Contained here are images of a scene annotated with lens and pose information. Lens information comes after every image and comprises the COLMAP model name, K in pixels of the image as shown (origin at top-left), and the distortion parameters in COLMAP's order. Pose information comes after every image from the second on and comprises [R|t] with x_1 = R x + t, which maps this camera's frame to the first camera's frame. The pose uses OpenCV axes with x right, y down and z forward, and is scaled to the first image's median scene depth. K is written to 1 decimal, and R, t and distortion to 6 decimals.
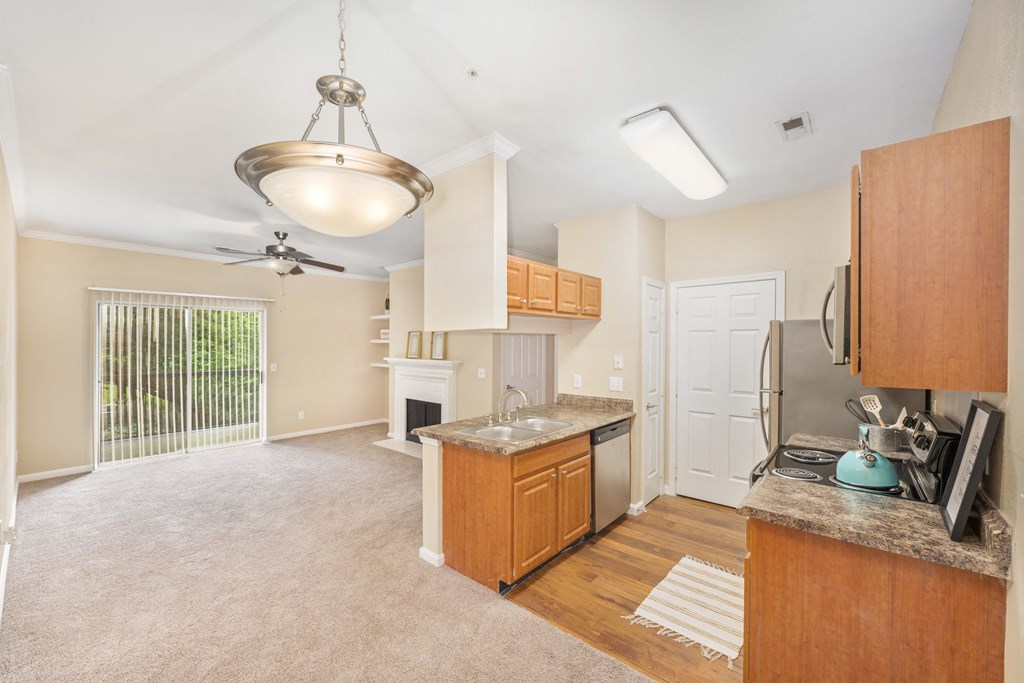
lens RADIAL K [[406.5, 0, 511.1], [0, 406.5, 342.6], [0, 0, 1]] dist [-0.000688, 0.000109]
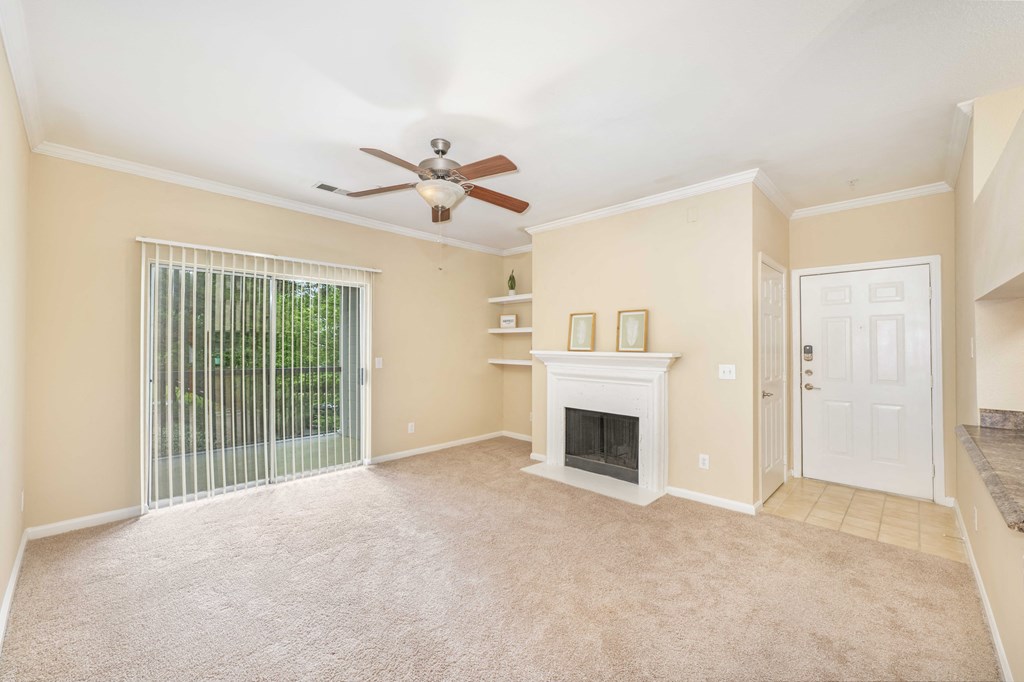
lens RADIAL K [[406.5, 0, 527.9], [0, 406.5, 344.6], [0, 0, 1]] dist [-0.000688, 0.000109]
pose [[0.999594, 0.006764, -0.027662, -0.342687], [-0.006779, 0.999977, -0.000458, 0.031444], [0.027658, 0.000645, 0.999617, 0.318629]]
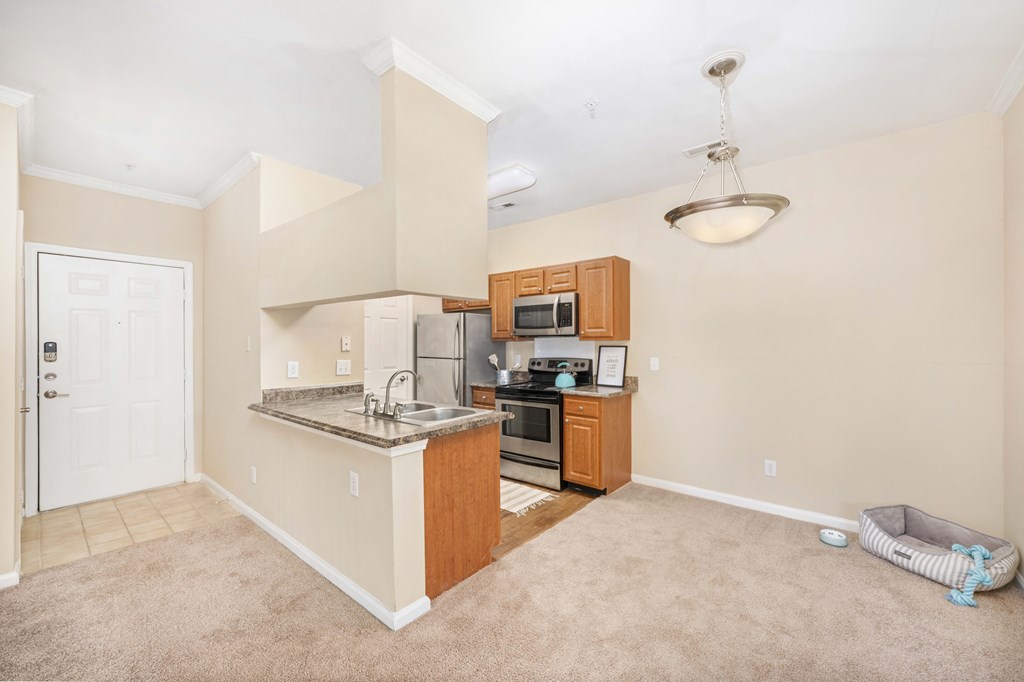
lens RADIAL K [[406.5, 0, 512.2], [0, 406.5, 344.7], [0, 0, 1]] dist [-0.000688, 0.000109]
pose [[-0.023273, 0.002358, 0.999726, -0.442677], [-0.001059, 0.999997, -0.002383, 0.033387], [-0.999729, -0.001115, -0.023270, 0.414042]]
